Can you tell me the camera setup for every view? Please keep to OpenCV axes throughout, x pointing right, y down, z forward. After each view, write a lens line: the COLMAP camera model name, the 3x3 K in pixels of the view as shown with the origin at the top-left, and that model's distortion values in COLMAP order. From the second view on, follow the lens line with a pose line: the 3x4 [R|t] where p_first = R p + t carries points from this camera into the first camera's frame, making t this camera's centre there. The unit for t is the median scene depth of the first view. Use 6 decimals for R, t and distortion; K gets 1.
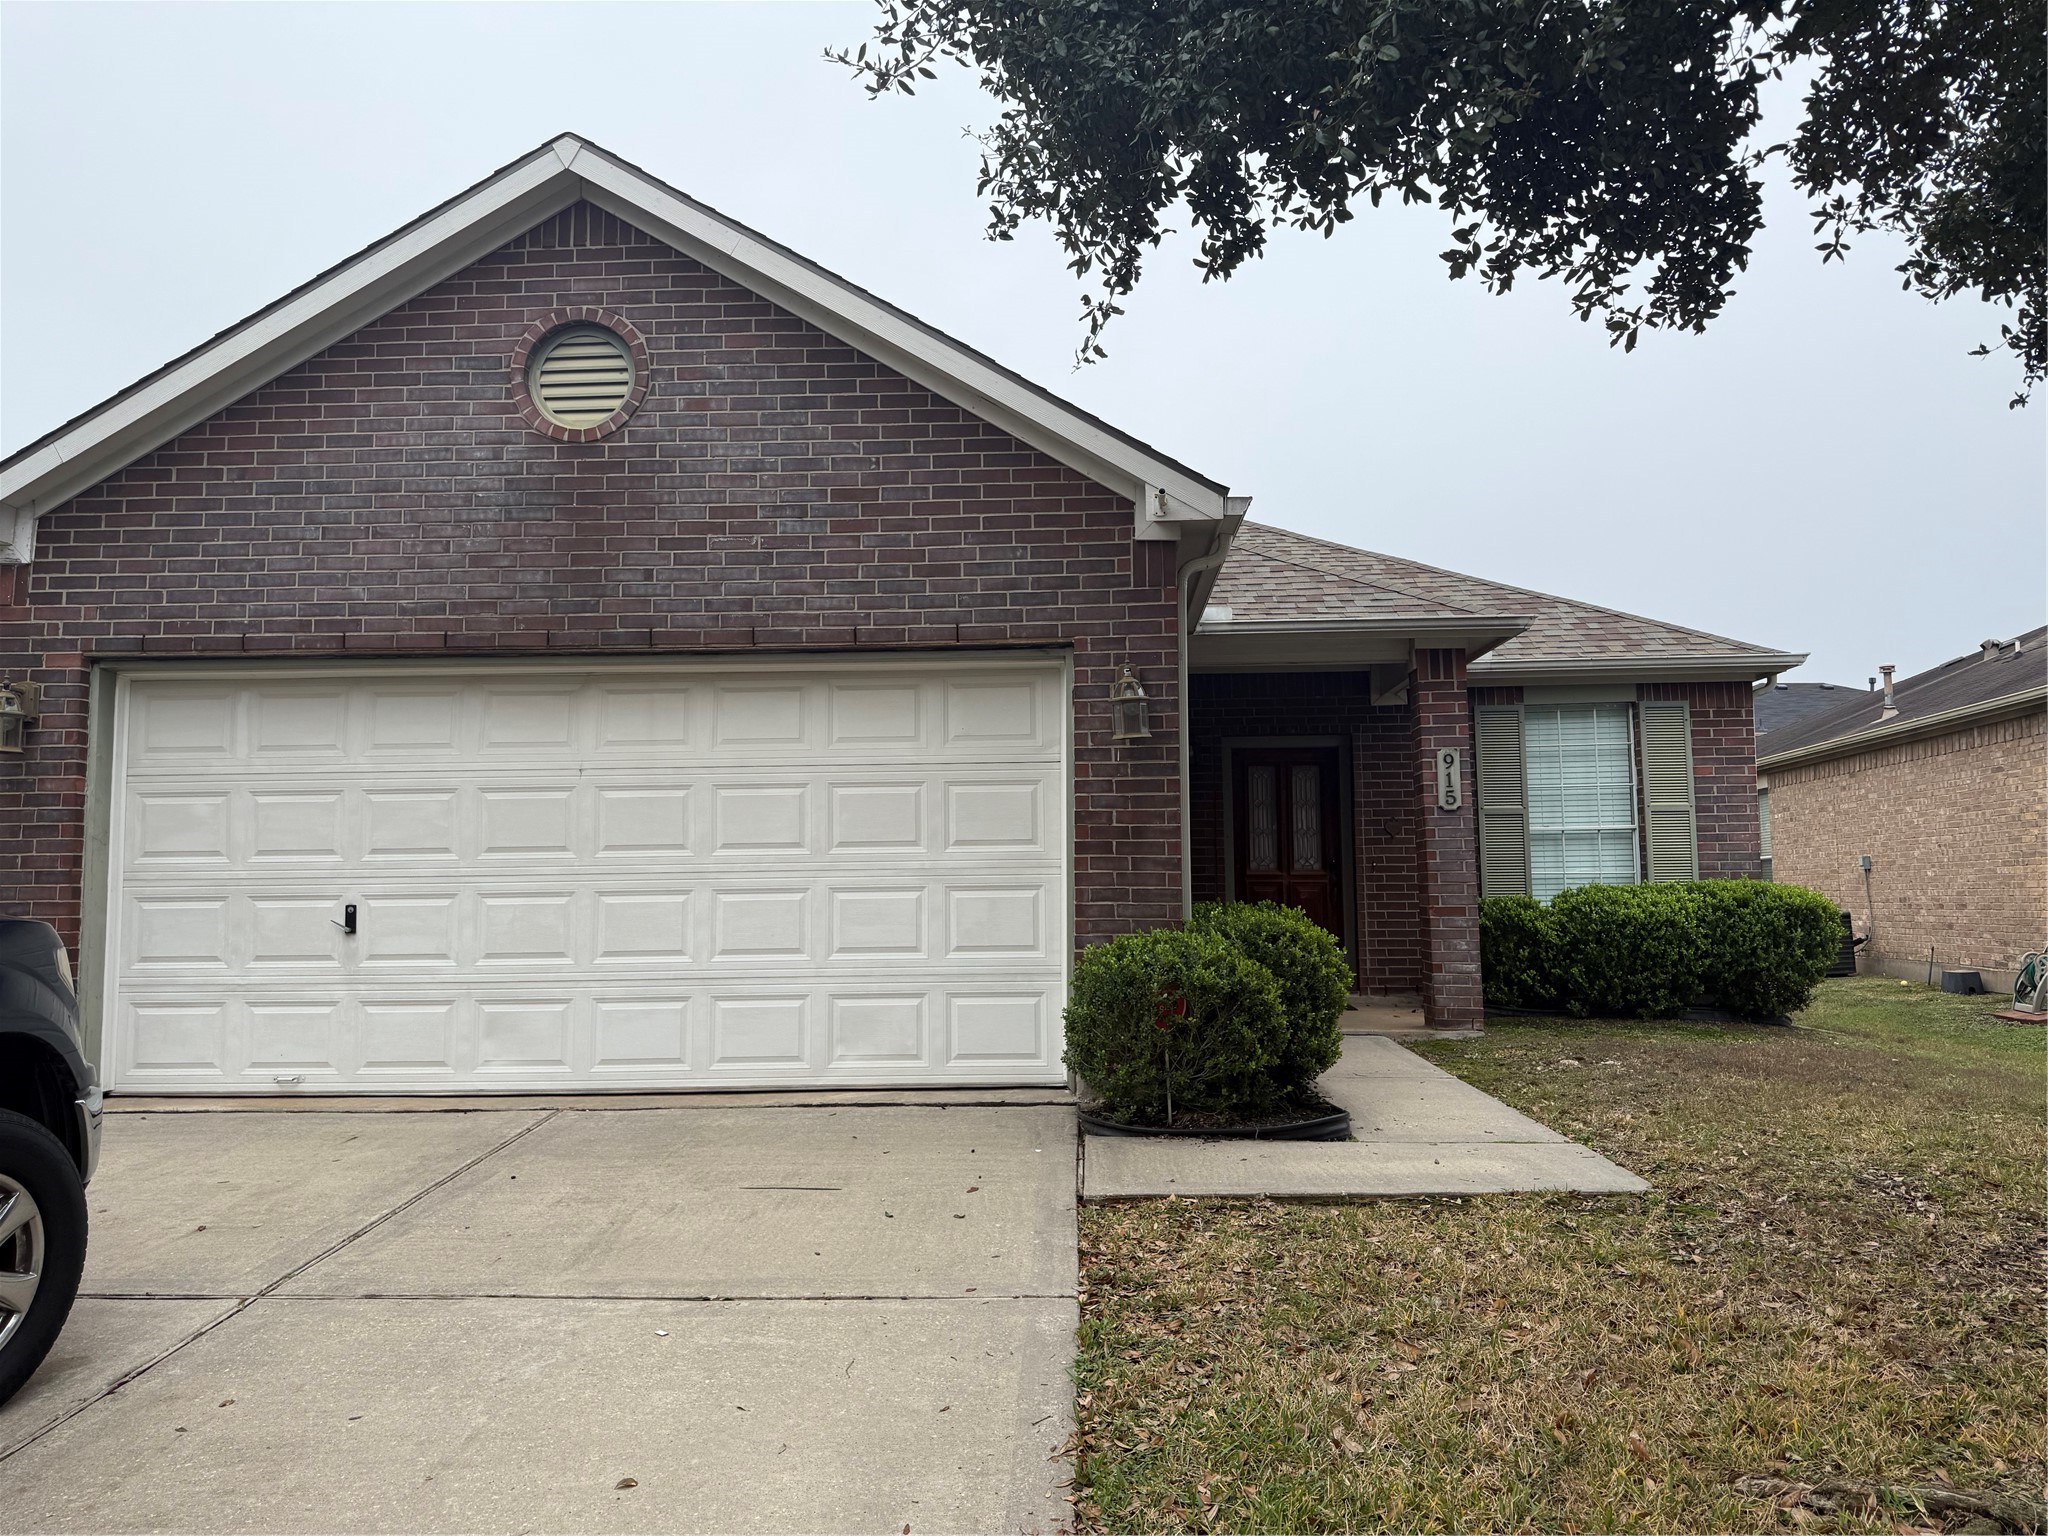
lens RADIAL K [[1448.6, 0, 1024.0], [0, 1448.6, 768.0], [0, 0, 1]] dist [0.044179, -0.005031]
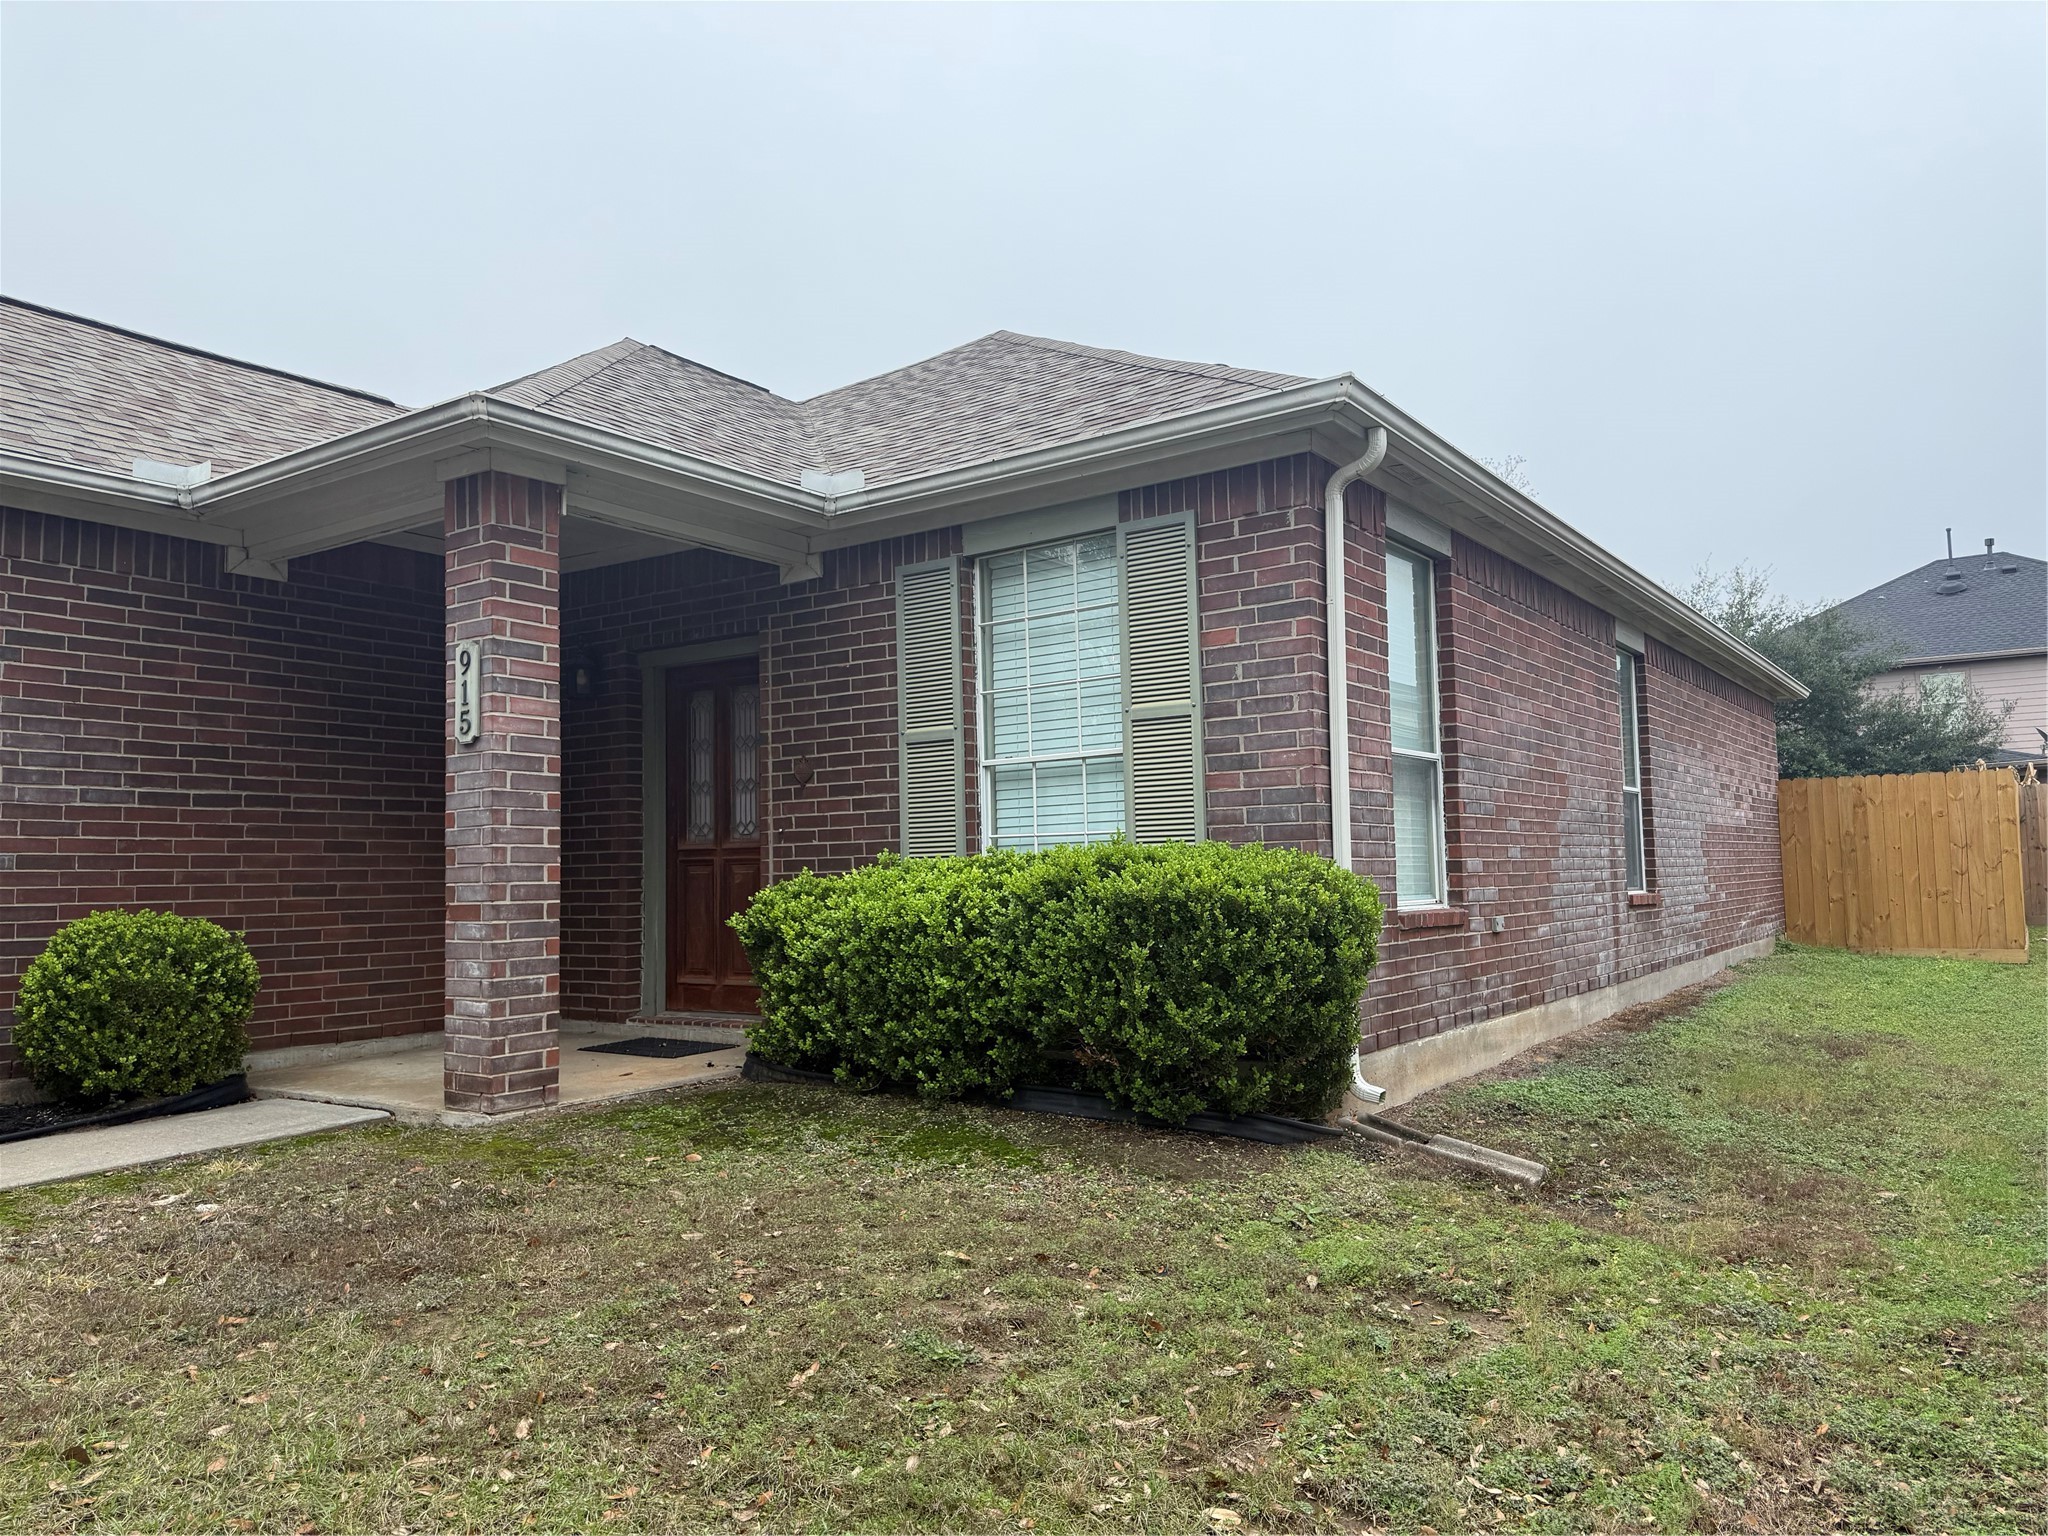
lens RADIAL K [[1448.6, 0, 1024.0], [0, 1448.6, 768.0], [0, 0, 1]] dist [0.044179, -0.005031]
pose [[0.853304, -0.048628, -0.519142, 1.091718], [0.061073, 0.998110, 0.006891, 0.066707], [0.517825, -0.037586, 0.854660, 0.825962]]
